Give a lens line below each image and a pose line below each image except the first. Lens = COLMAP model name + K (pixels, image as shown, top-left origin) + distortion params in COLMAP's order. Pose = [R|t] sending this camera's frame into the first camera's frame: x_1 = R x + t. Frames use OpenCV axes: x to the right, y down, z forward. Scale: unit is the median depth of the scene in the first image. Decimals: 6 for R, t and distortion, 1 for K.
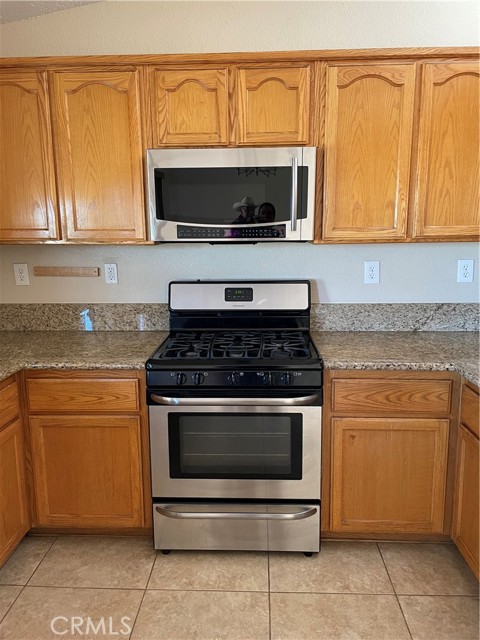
lens RADIAL K [[481.0, 0, 245.4], [0, 481.0, 319.1], [0, 0, 1]] dist [0.048144, -0.008564]
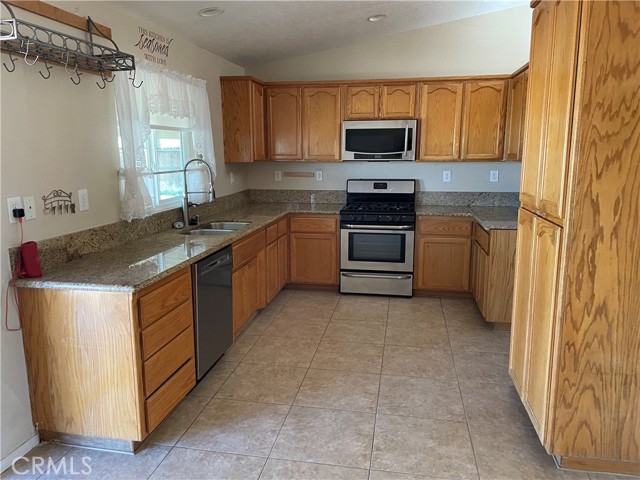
lens RADIAL K [[481.0, 0, 315.4], [0, 481.0, 241.8], [0, 0, 1]] dist [0.048144, -0.008564]
pose [[0.988347, 0.033439, -0.148501, 0.030384], [-0.032462, 0.999432, 0.009002, 0.213940], [0.148717, -0.004076, 0.988871, -1.313380]]
